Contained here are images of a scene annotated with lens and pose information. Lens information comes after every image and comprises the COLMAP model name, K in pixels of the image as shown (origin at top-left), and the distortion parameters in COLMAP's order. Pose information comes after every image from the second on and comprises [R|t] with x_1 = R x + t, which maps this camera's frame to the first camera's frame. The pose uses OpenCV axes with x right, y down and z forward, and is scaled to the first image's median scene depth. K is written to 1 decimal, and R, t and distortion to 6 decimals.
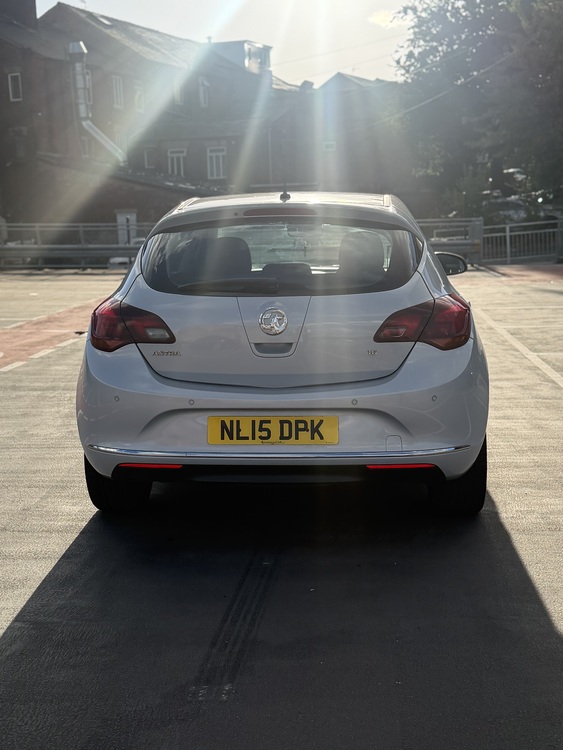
lens RADIAL K [[1061.9, 0, 281.5], [0, 1061.9, 375.0], [0, 0, 1]] dist [0.153693, -0.053890]
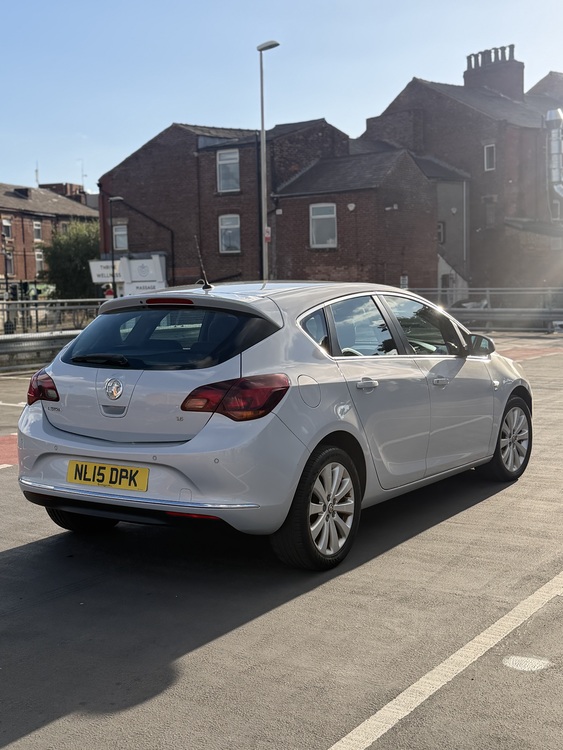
lens RADIAL K [[1061.9, 0, 281.5], [0, 1061.9, 375.0], [0, 0, 1]] dist [0.153693, -0.053890]
pose [[0.879860, 0.048589, -0.472742, 0.748294], [-0.073710, 0.996674, -0.034749, -0.036797], [0.469481, 0.065420, 0.880516, -0.020502]]
